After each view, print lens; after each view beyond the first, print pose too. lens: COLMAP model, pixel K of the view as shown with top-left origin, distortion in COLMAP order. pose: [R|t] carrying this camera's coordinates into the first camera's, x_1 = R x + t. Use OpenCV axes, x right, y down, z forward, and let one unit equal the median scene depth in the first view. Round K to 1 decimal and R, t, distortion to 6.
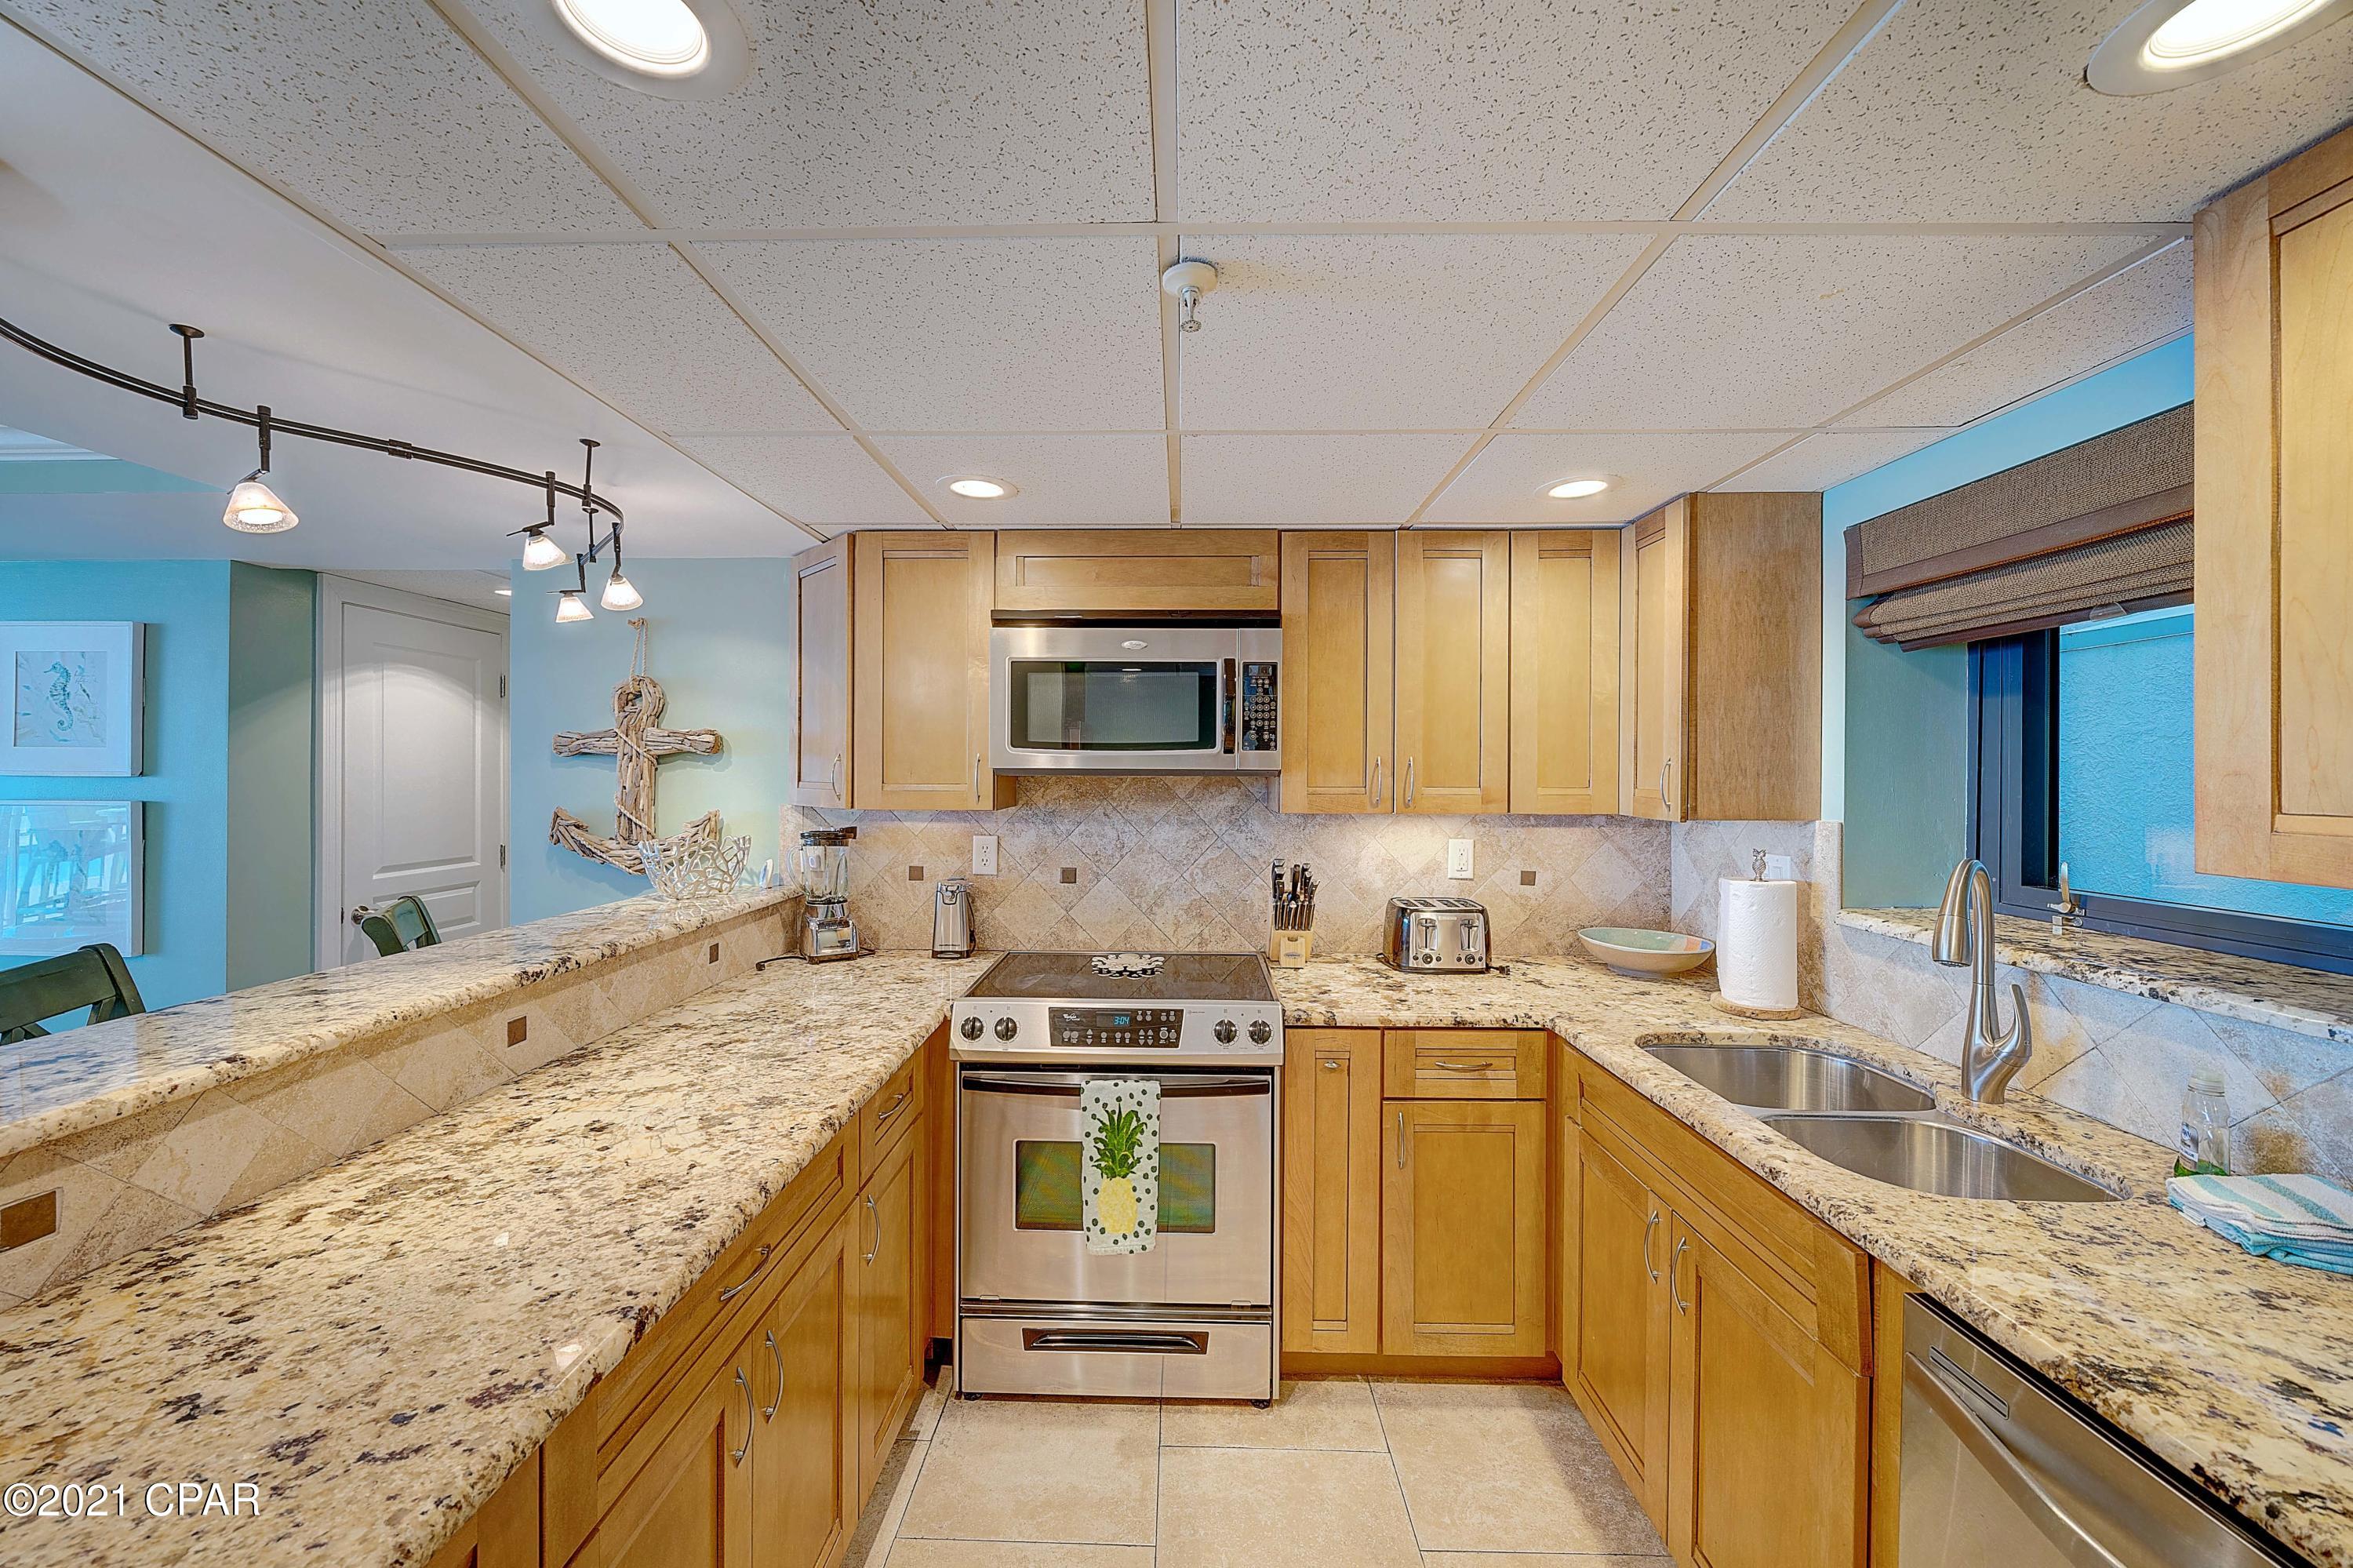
lens RADIAL K [[874.7, 0, 1176.0], [0, 874.7, 776.3], [0, 0, 1]] dist [-0.001800, -0.000102]
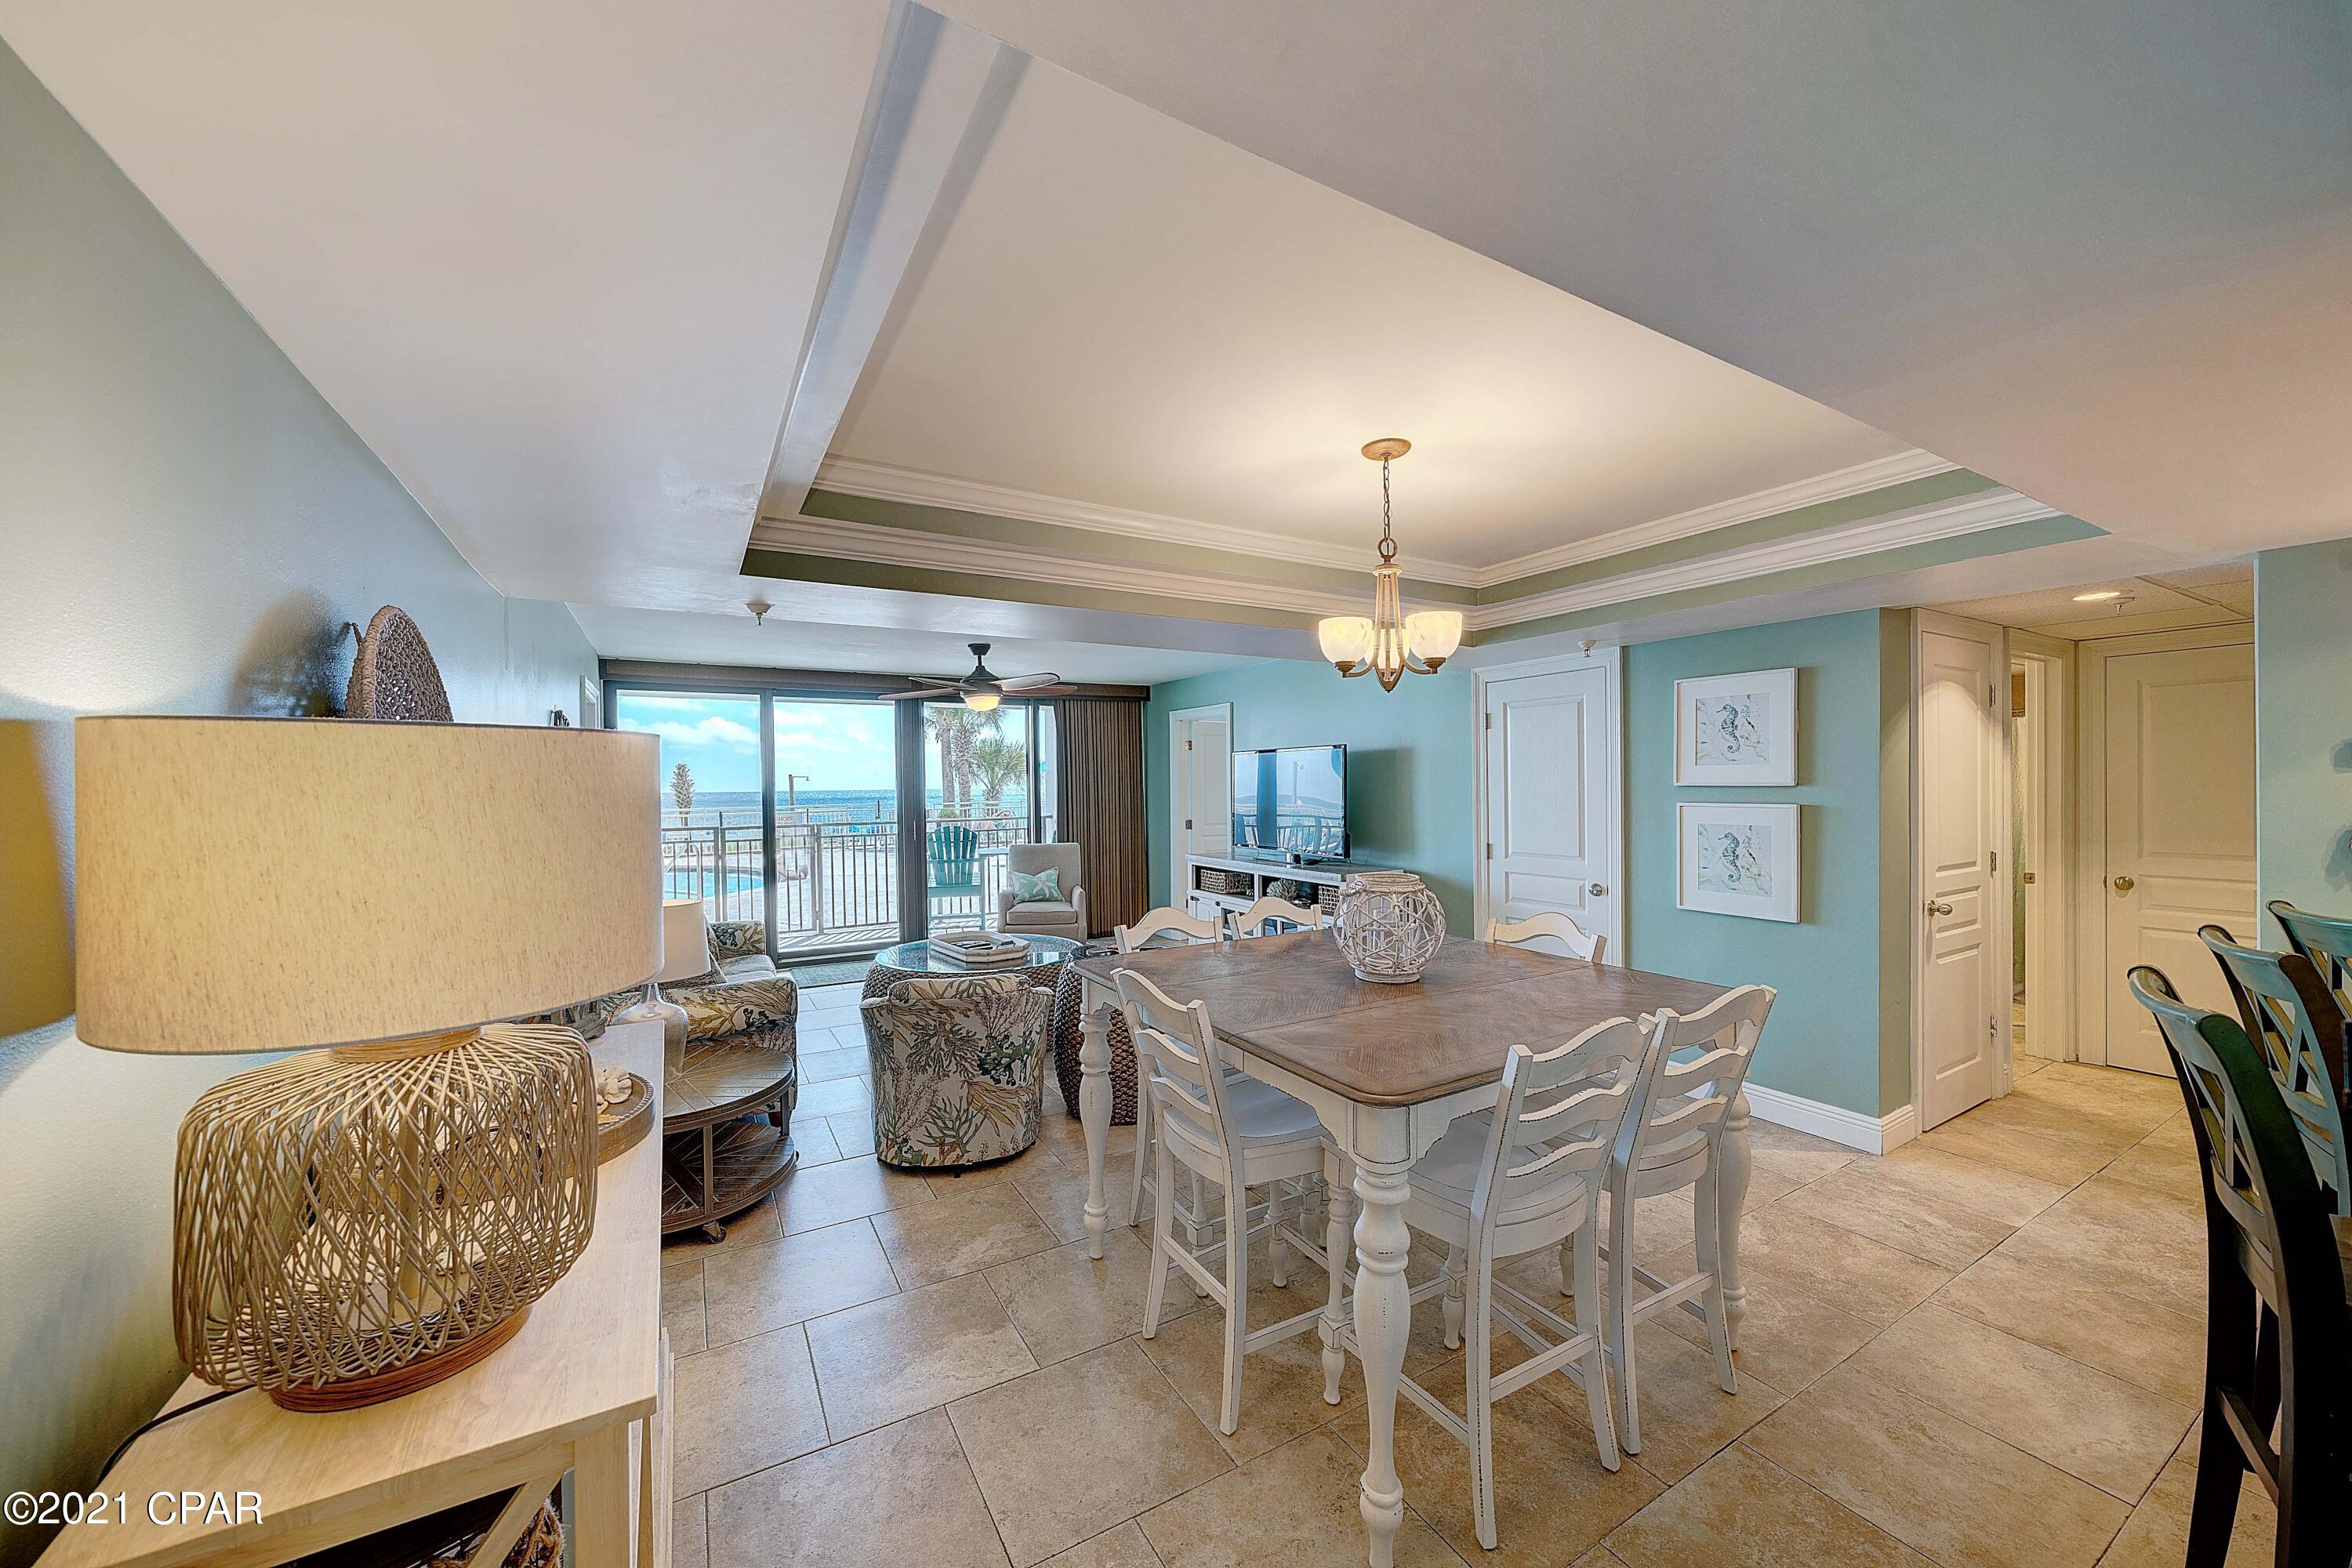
lens RADIAL K [[852.0, 0, 1168.4], [0, 852.0, 793.6], [0, 0, 1]] dist [0.002406, 0.000206]
pose [[0.523946, -0.002209, -0.851749, -0.603255], [0.008635, 0.999959, 0.002718, 0.000539], [0.851708, -0.008779, 0.523944, -0.495663]]
